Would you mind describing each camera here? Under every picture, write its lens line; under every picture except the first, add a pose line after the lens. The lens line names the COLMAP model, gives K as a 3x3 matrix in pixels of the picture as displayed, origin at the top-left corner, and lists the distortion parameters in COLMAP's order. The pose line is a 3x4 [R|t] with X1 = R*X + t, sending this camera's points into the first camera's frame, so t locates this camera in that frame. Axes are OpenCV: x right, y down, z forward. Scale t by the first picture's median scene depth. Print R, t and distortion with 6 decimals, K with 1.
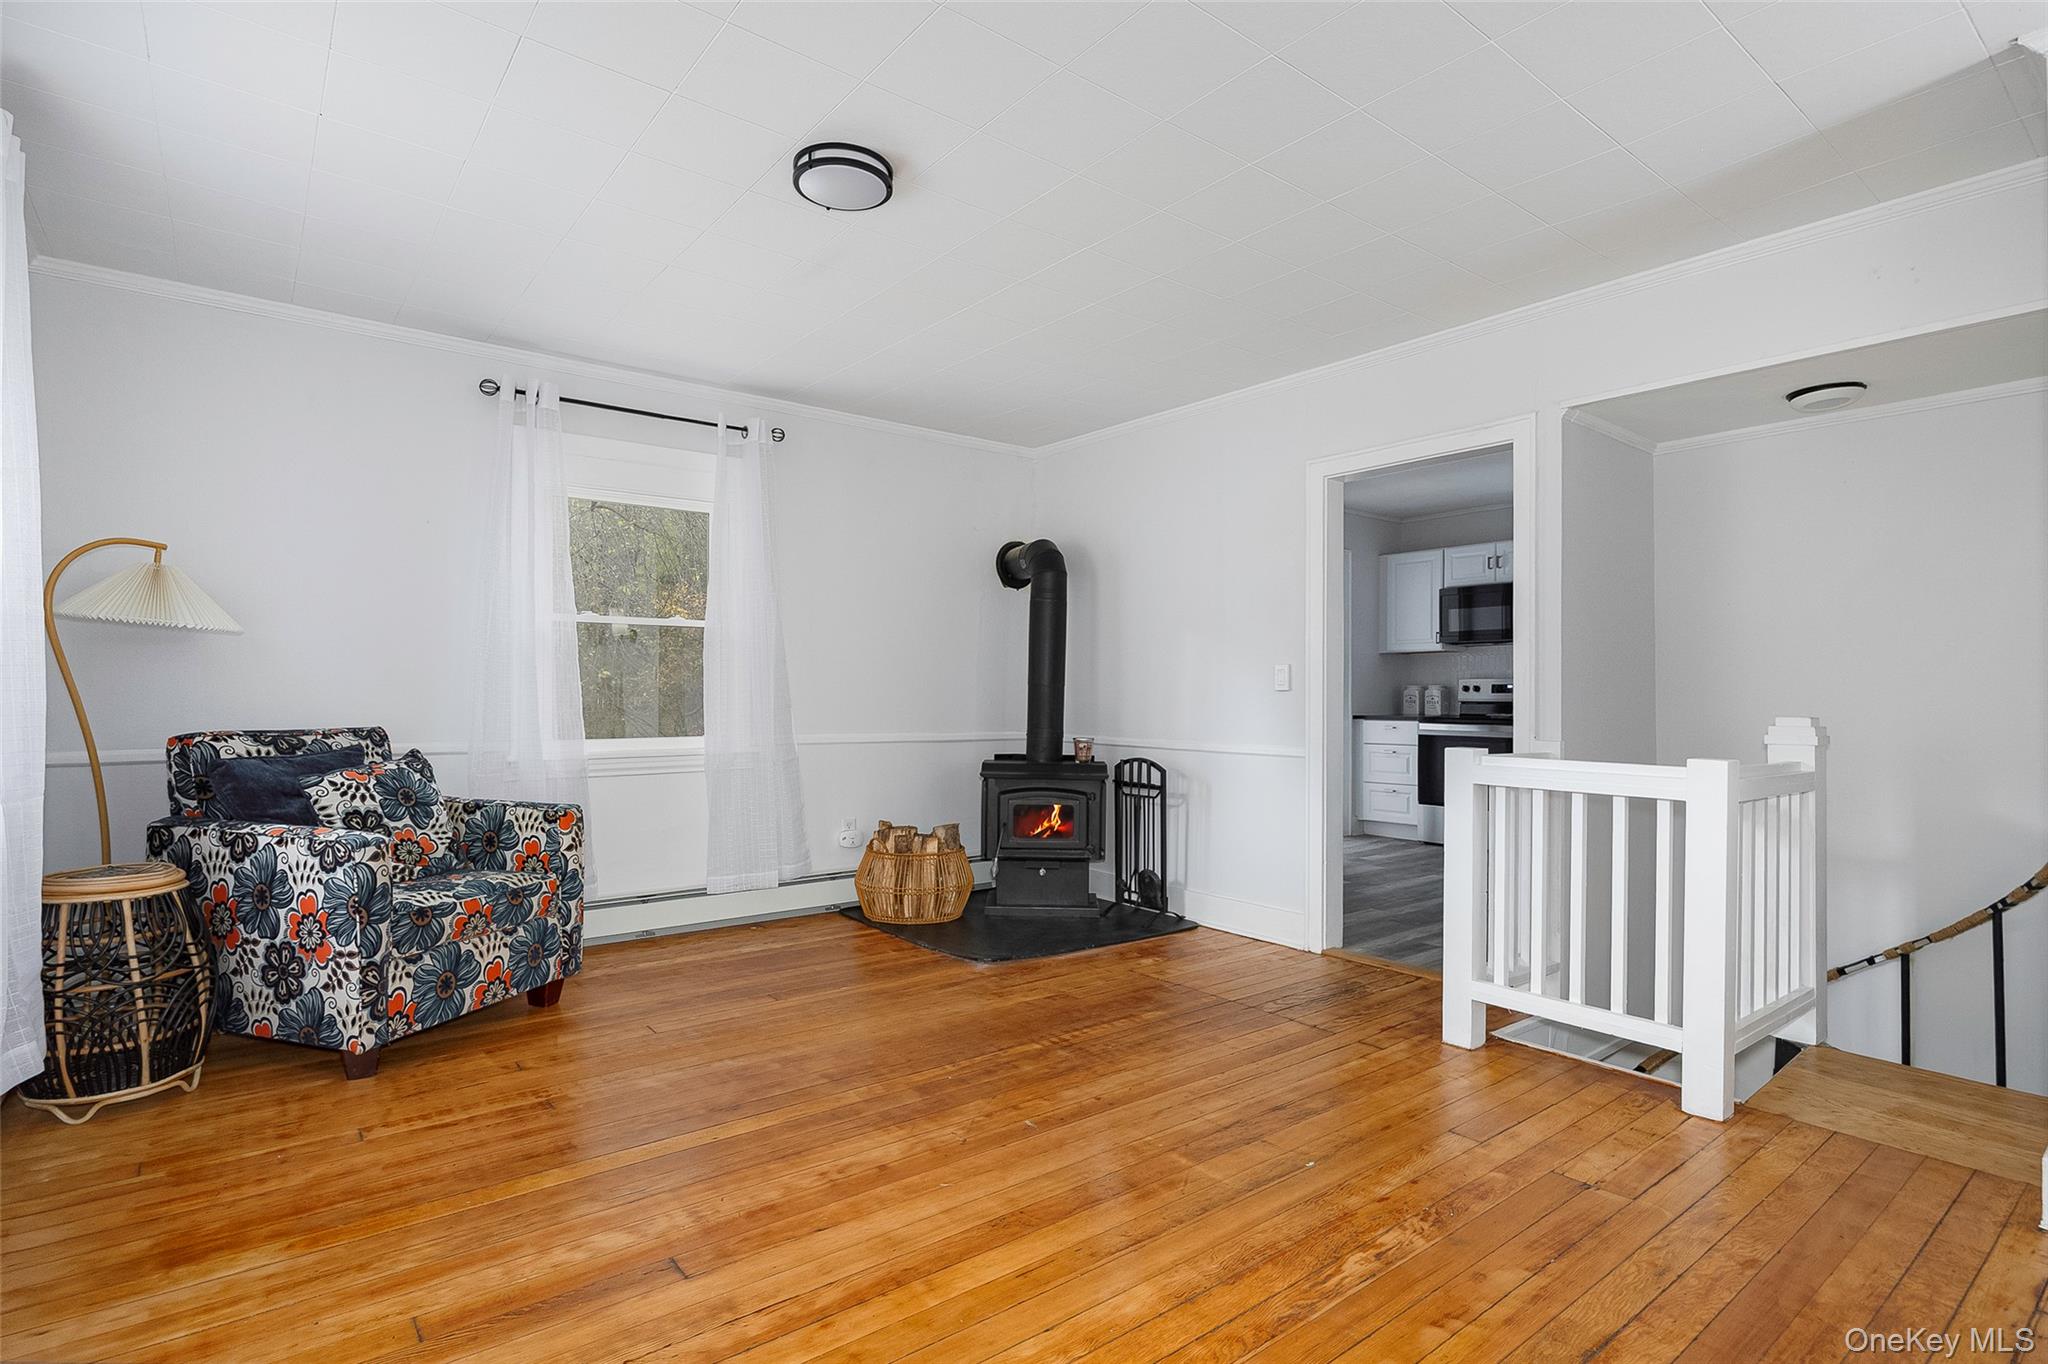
lens RADIAL K [[1005.0, 0, 1024.0], [0, 1005.0, 682.0], [0, 0, 1]] dist [-0.001919, -0.000459]
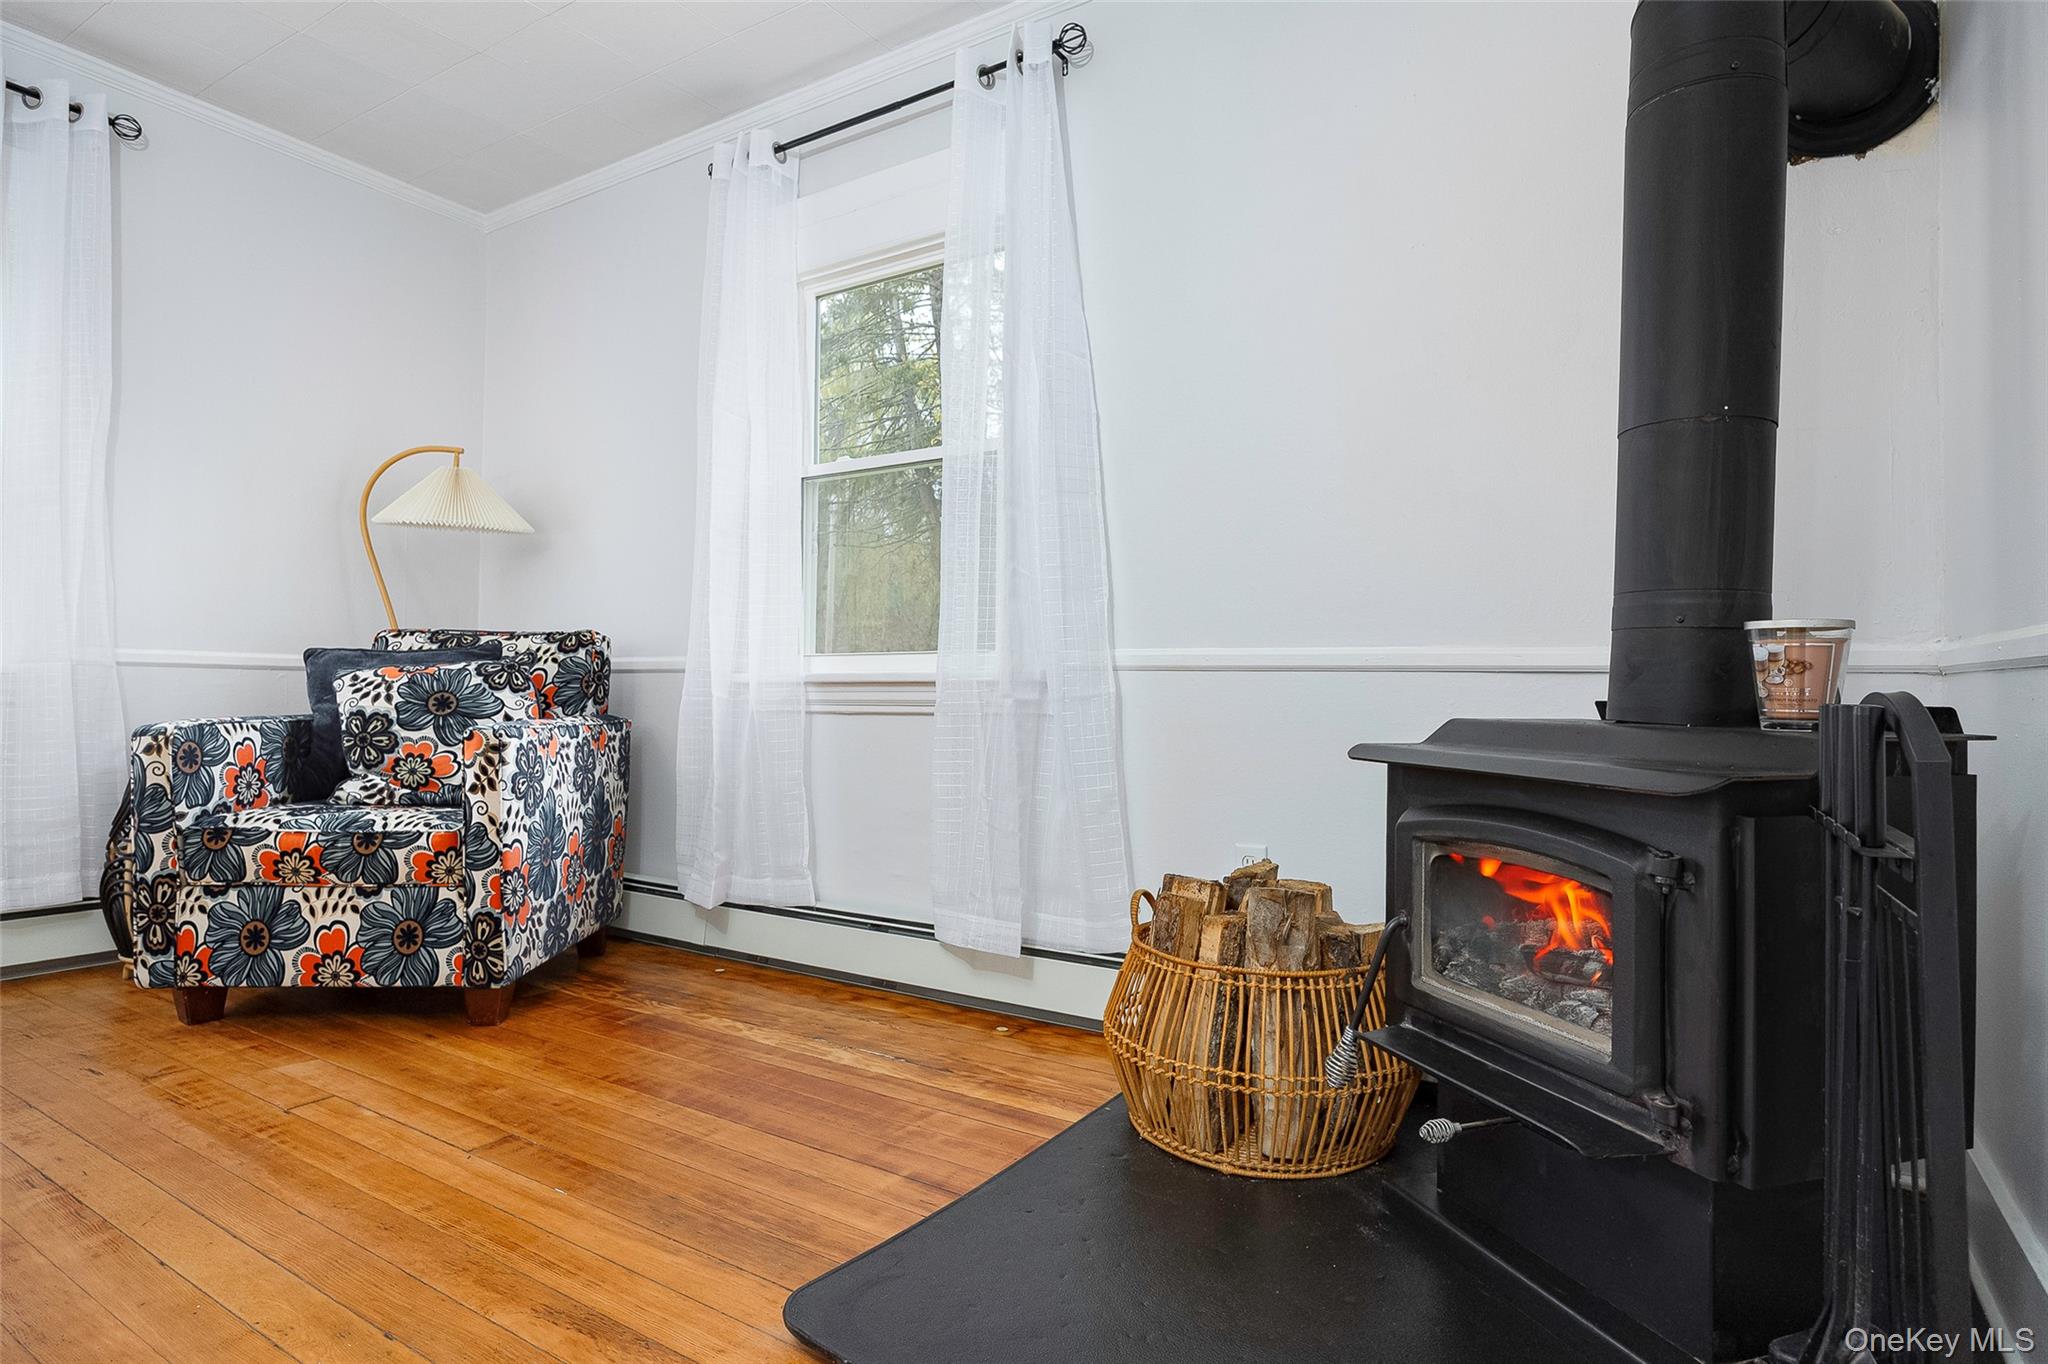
lens RADIAL K [[1108.4, 0, 1024.0], [0, 1108.4, 682.0], [0, 0, 1]] dist [0.001842, -0.000011]
pose [[0.332522, -0.015240, -0.942972, 0.370666], [-0.003591, 0.999842, -0.017426, 0.114181], [0.943089, 0.009181, 0.332414, 1.173763]]
